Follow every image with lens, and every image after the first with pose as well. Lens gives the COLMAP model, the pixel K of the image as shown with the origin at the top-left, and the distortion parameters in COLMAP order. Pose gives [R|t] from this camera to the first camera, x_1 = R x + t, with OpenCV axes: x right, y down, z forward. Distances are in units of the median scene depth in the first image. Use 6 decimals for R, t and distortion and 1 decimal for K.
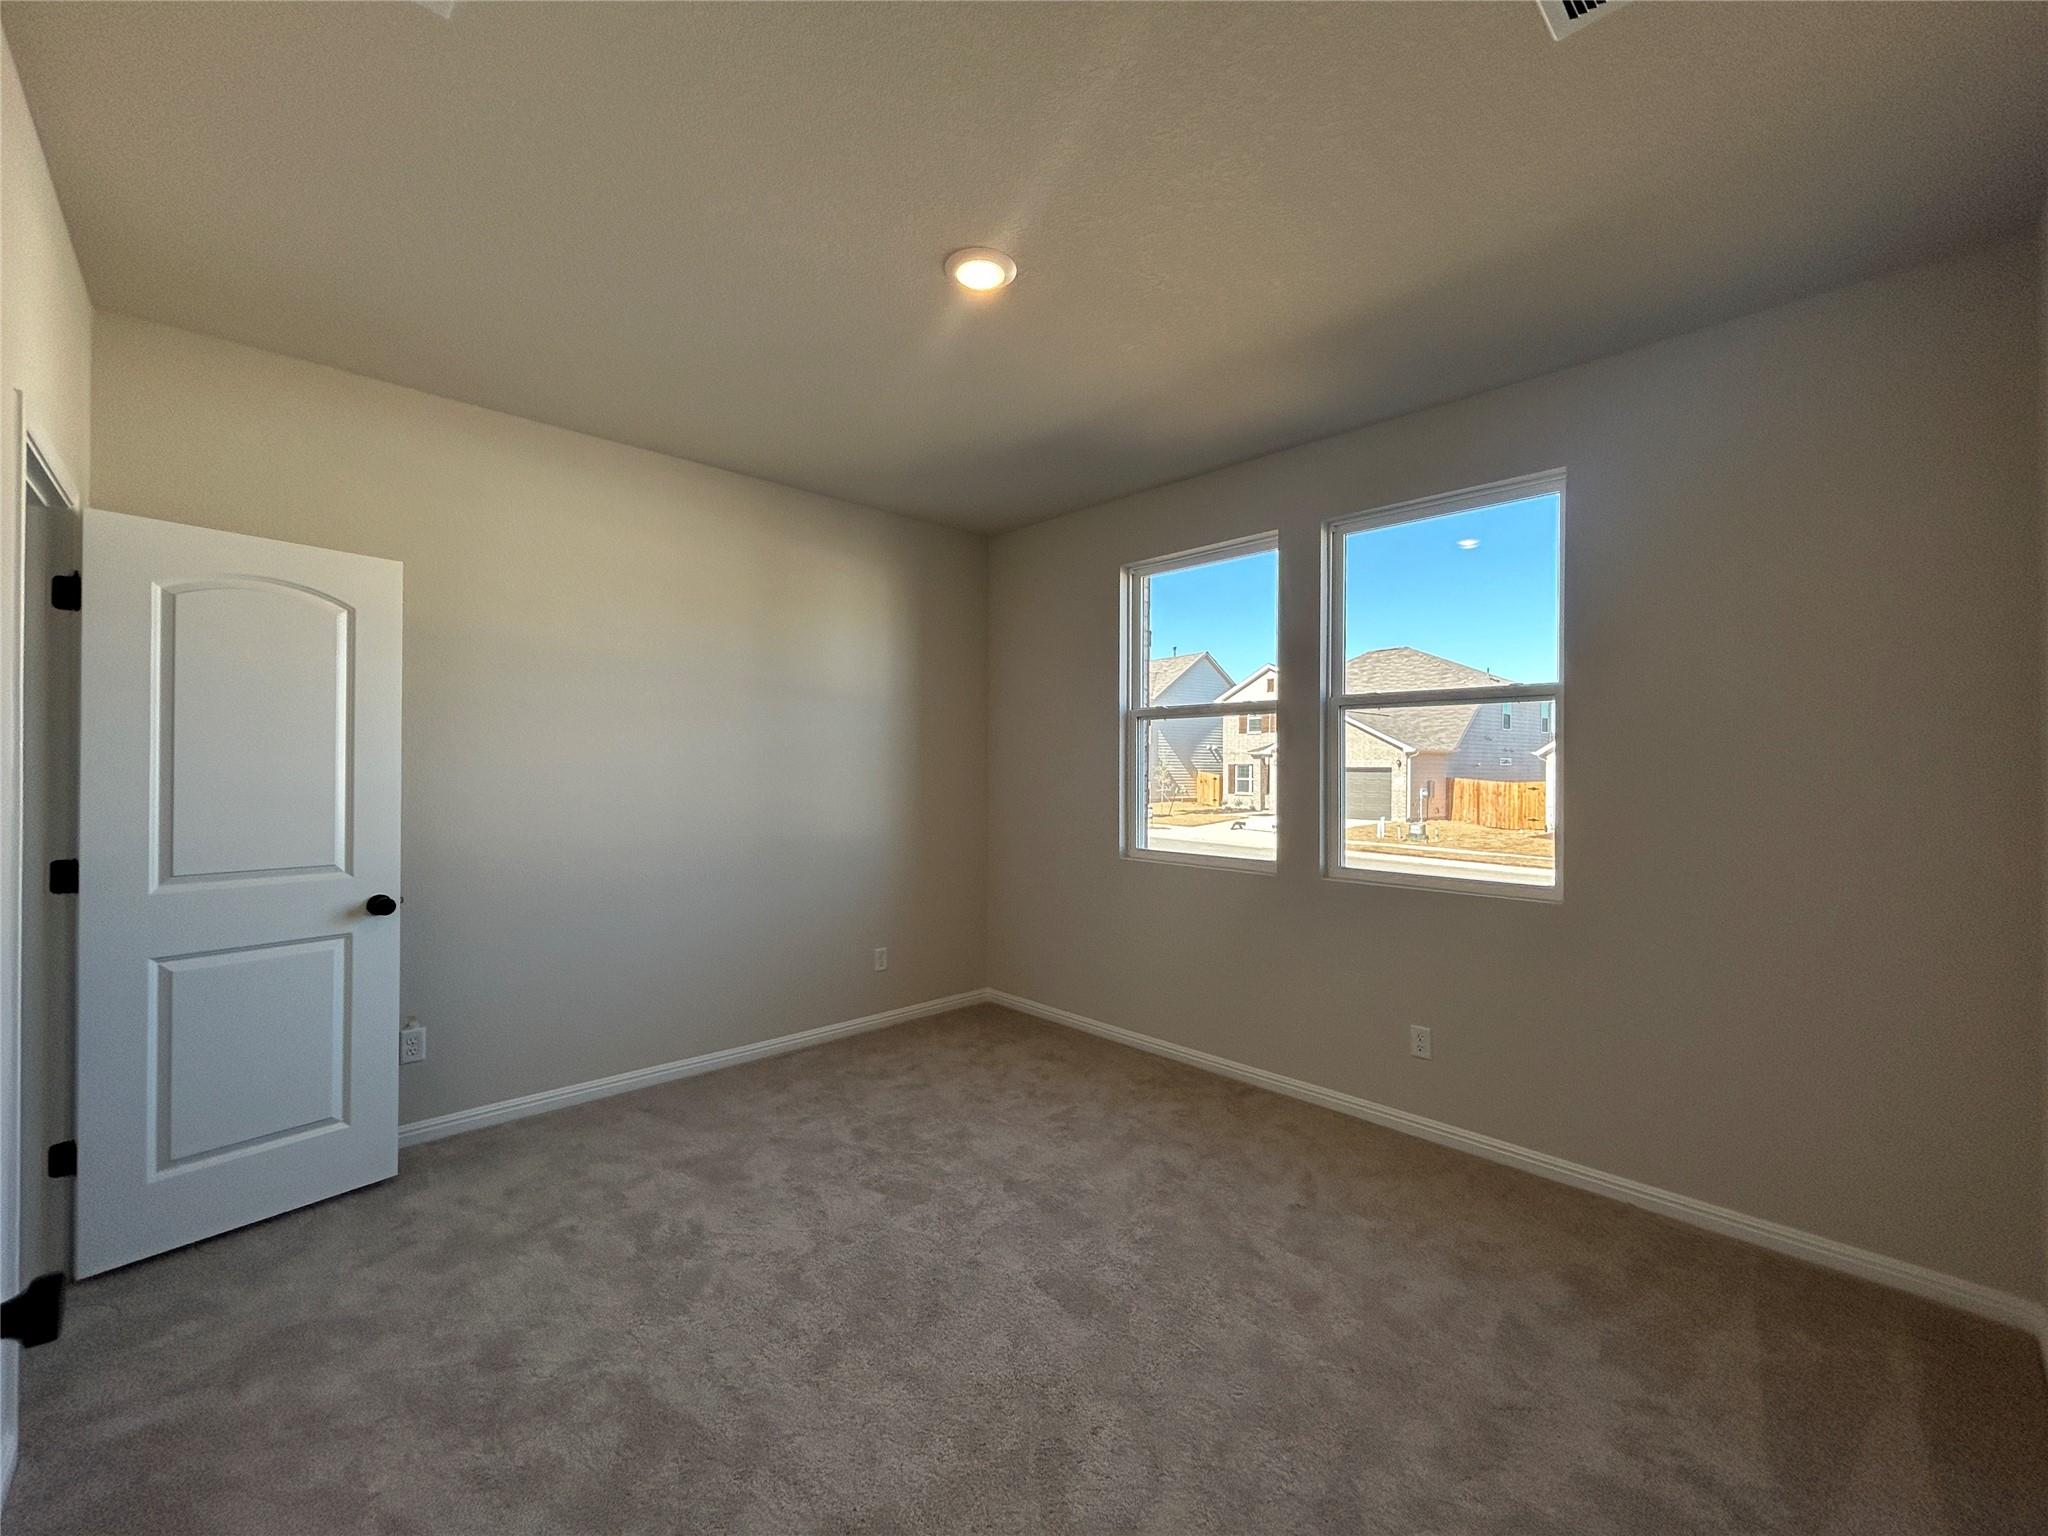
lens RADIAL K [[834.6, 0, 1025.2], [0, 834.6, 760.8], [0, 0, 1]] dist [0.000560, 0.000525]
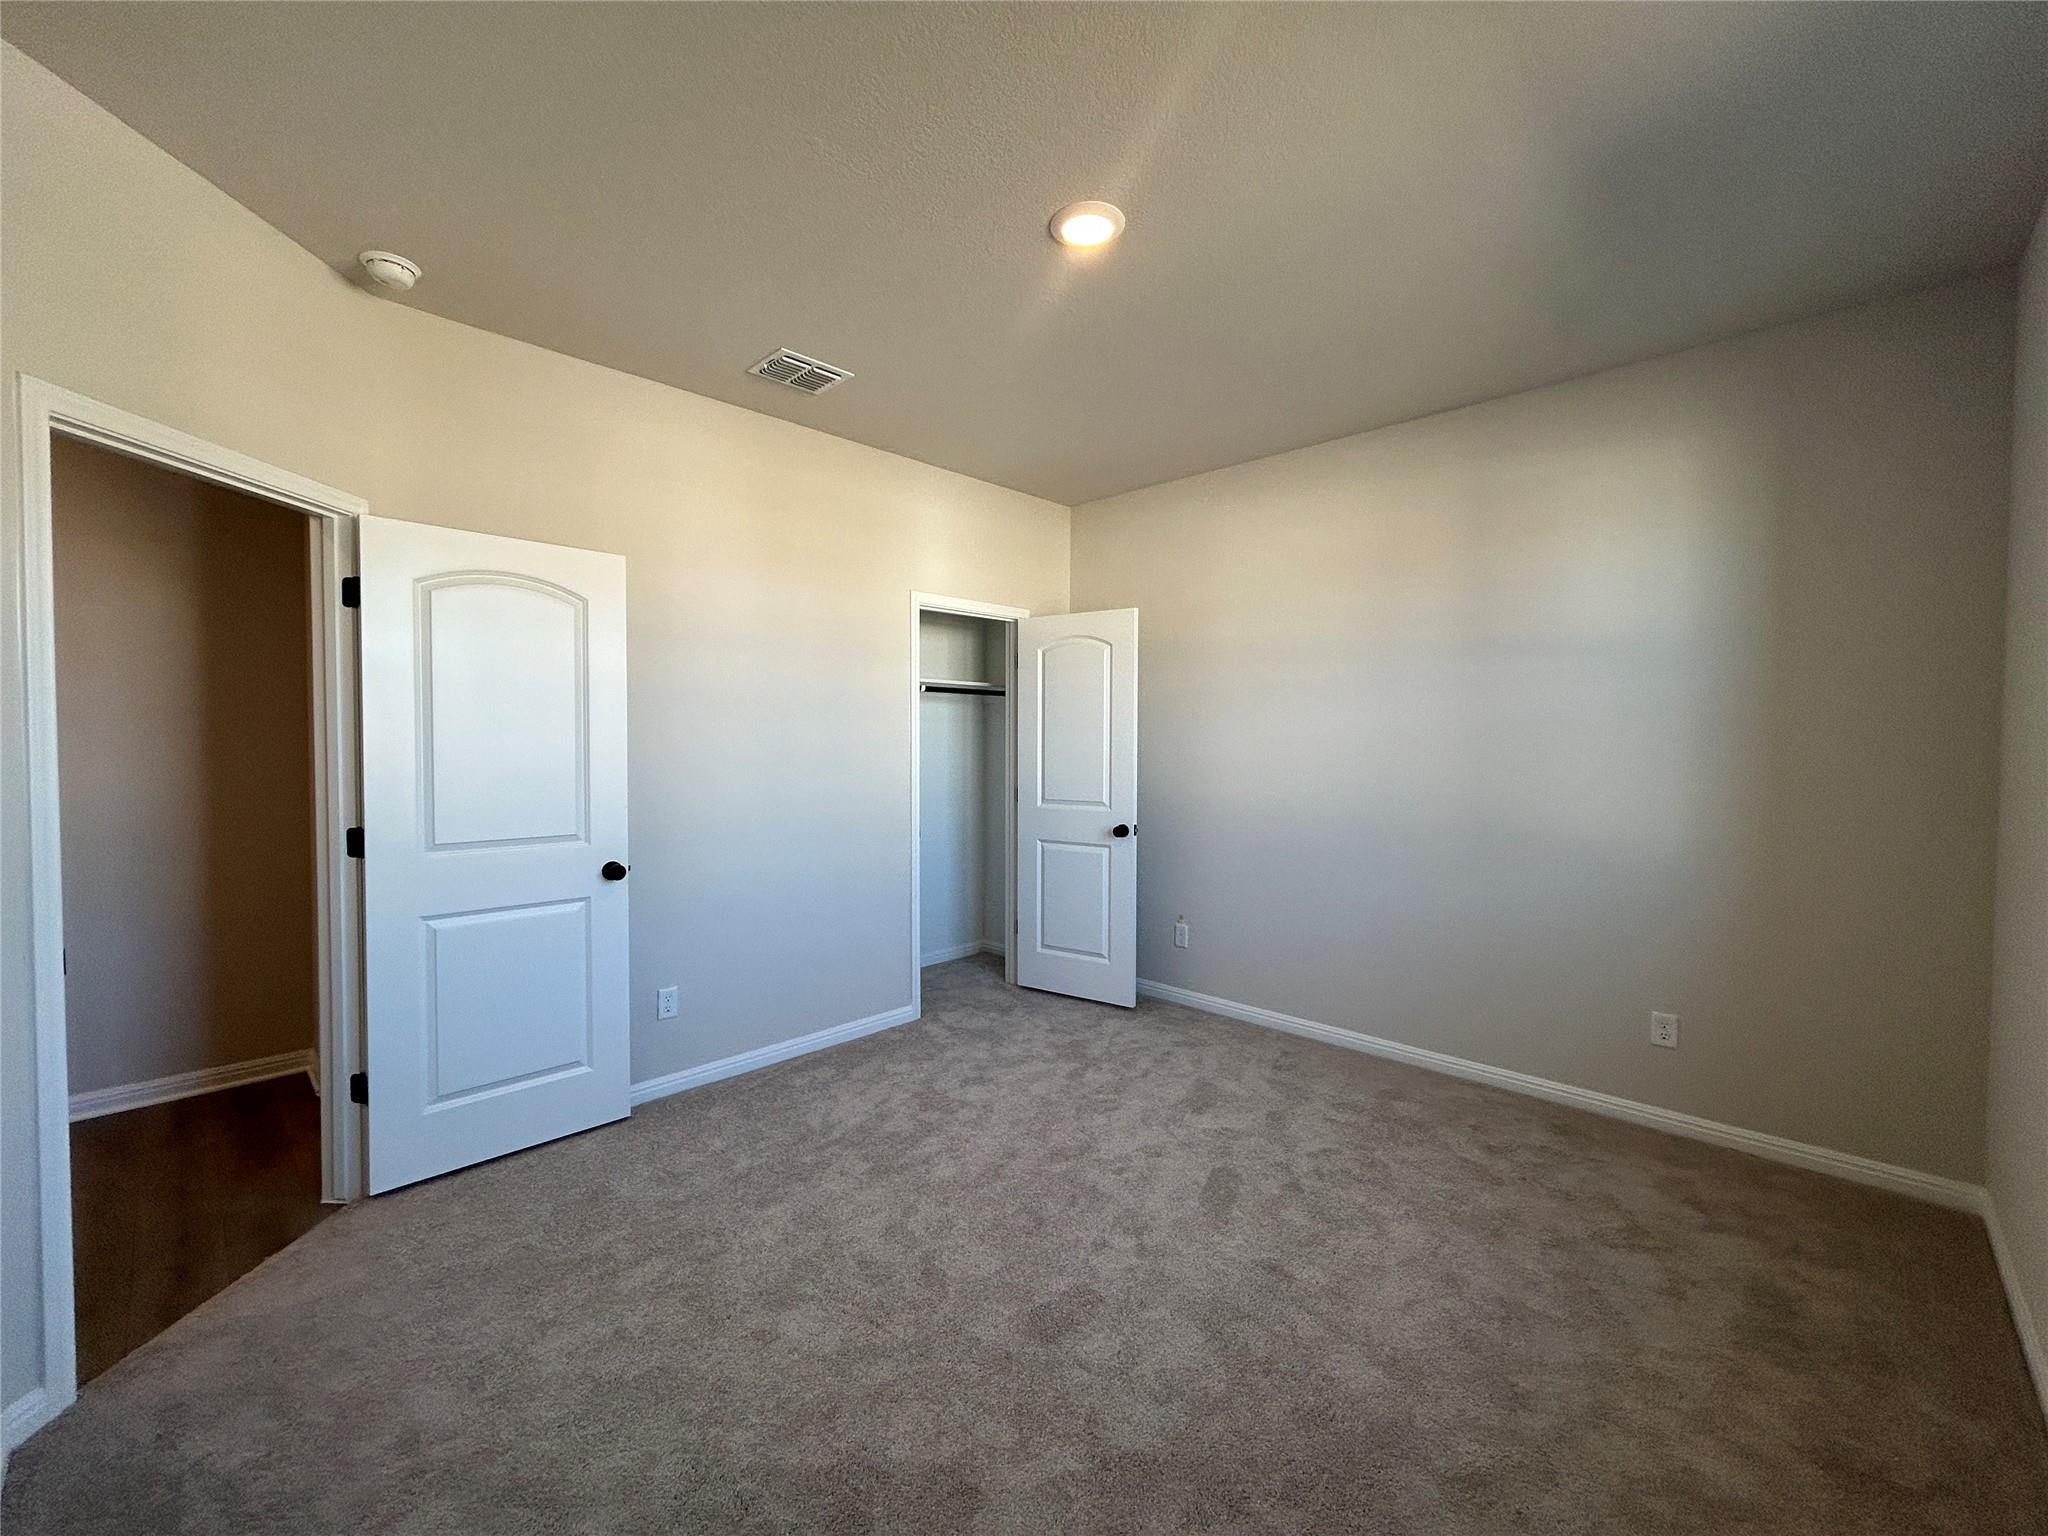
lens RADIAL K [[834.6, 0, 1026.0], [0, 834.6, 763.9], [0, 0, 1]] dist [0.000560, 0.000525]
pose [[0.030915, 0.018237, -0.999356, 0.766048], [0.002938, 0.999828, 0.018337, 0.017789], [0.999518, -0.003503, 0.030856, 0.752537]]
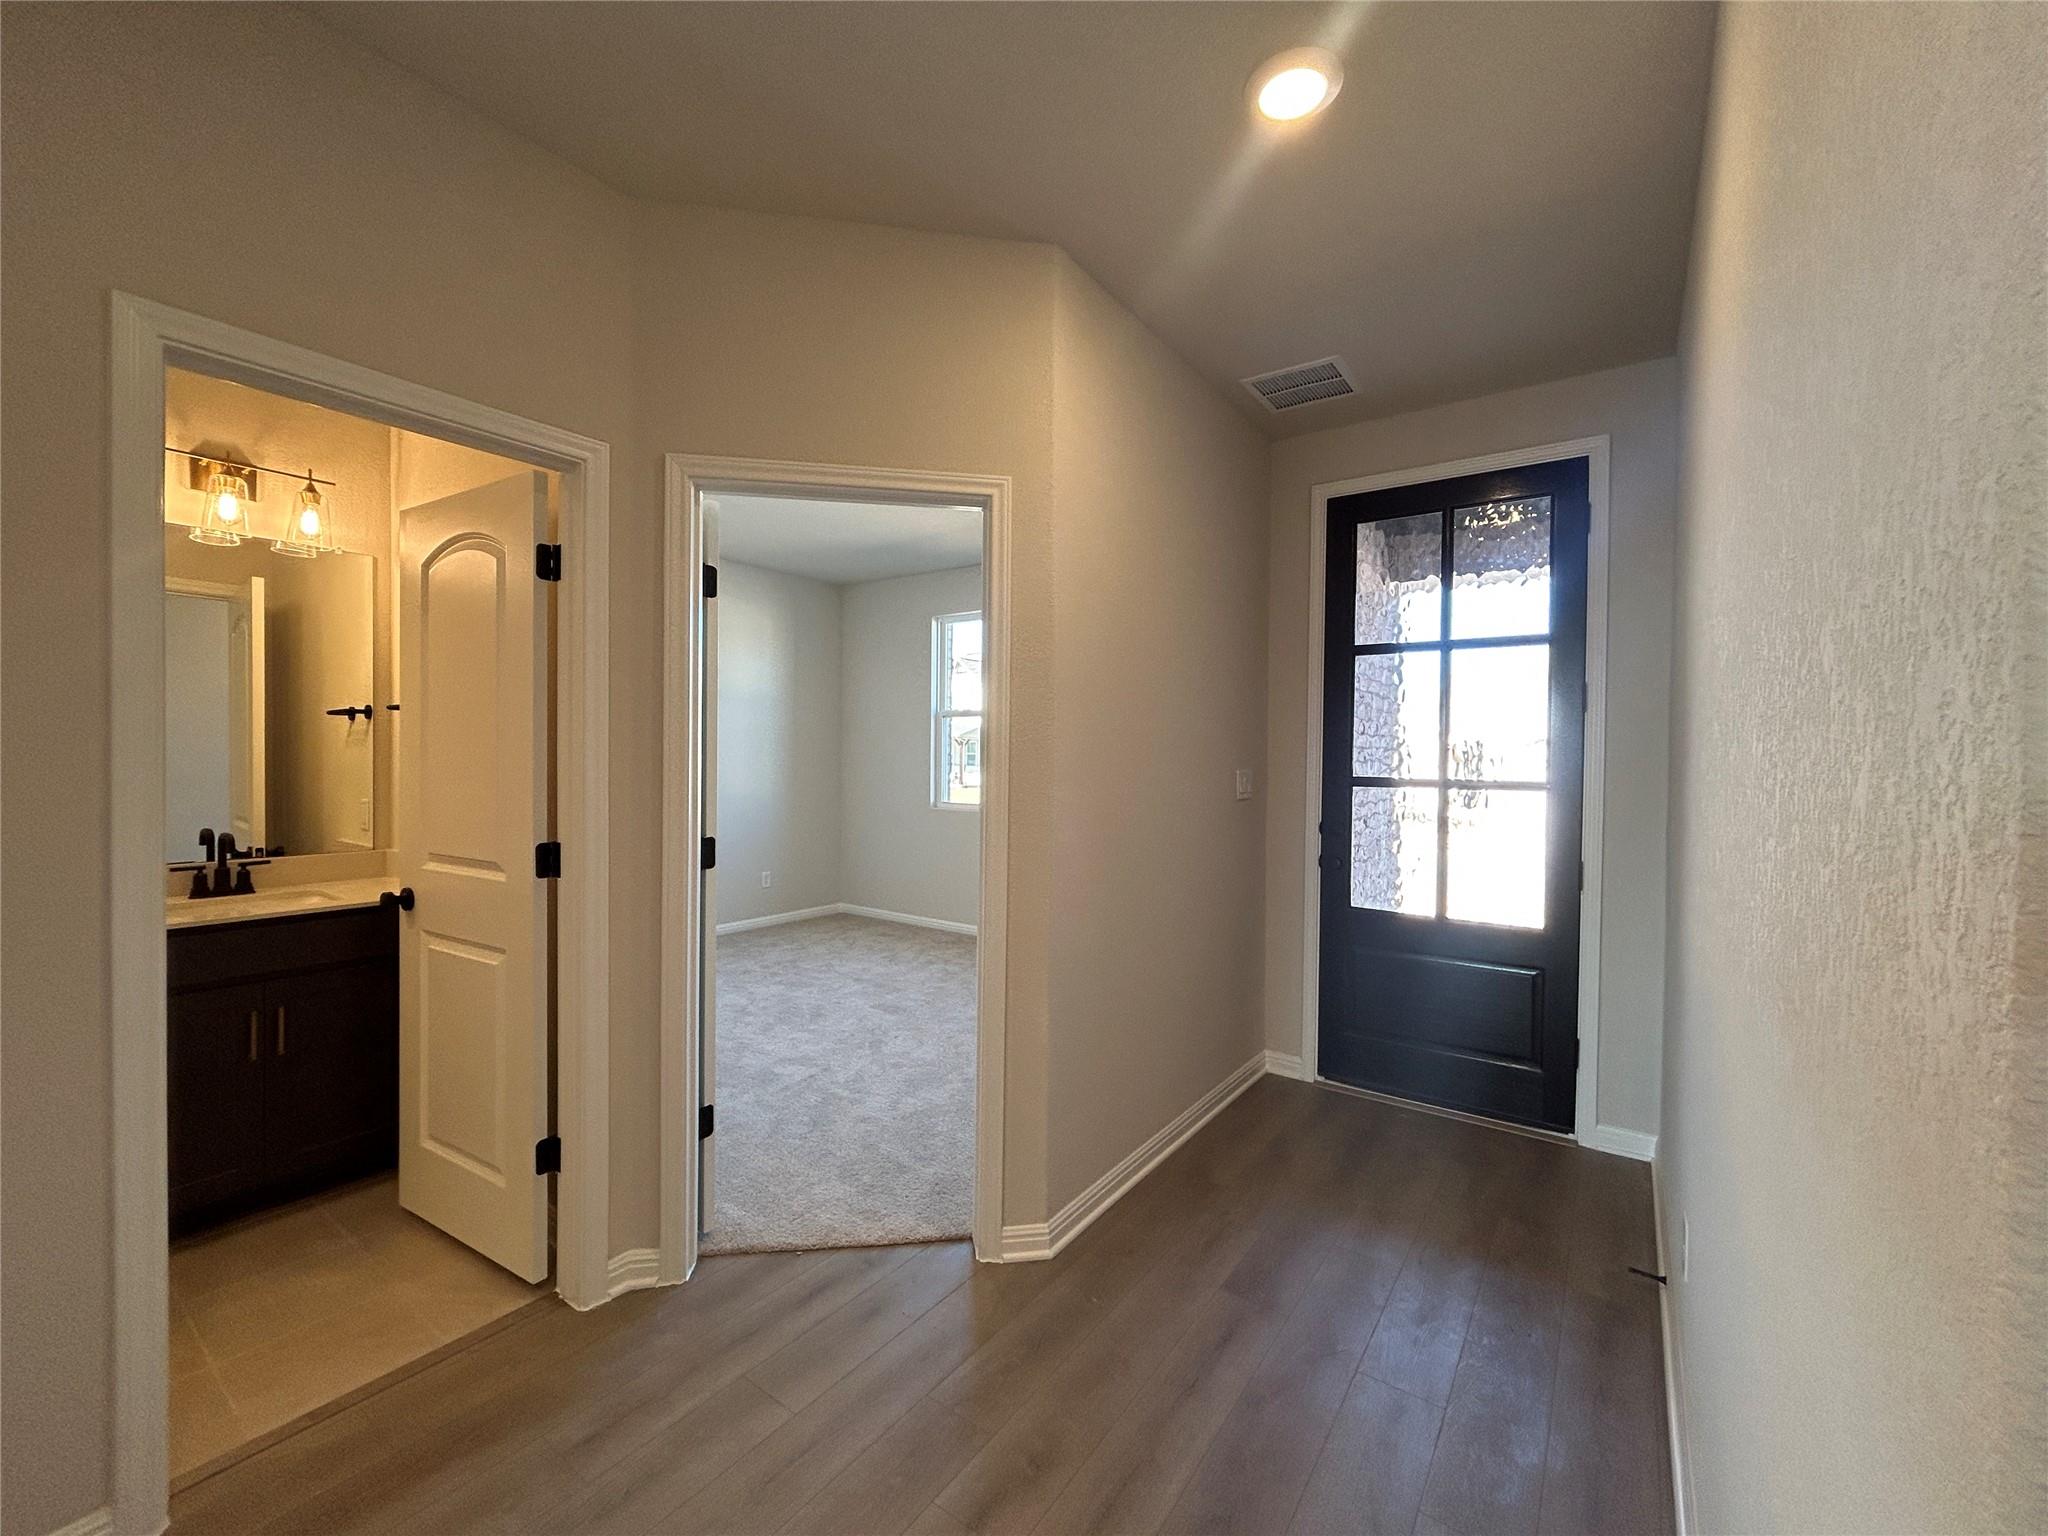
lens RADIAL K [[834.6, 0, 1022.9], [0, 834.6, 763.4], [0, 0, 1]] dist [0.000560, 0.000525]
pose [[0.983965, 0.003220, 0.178333, 0.010827], [-0.006690, 0.999800, 0.018859, 0.007994], [-0.178237, -0.019750, 0.983789, -0.828756]]
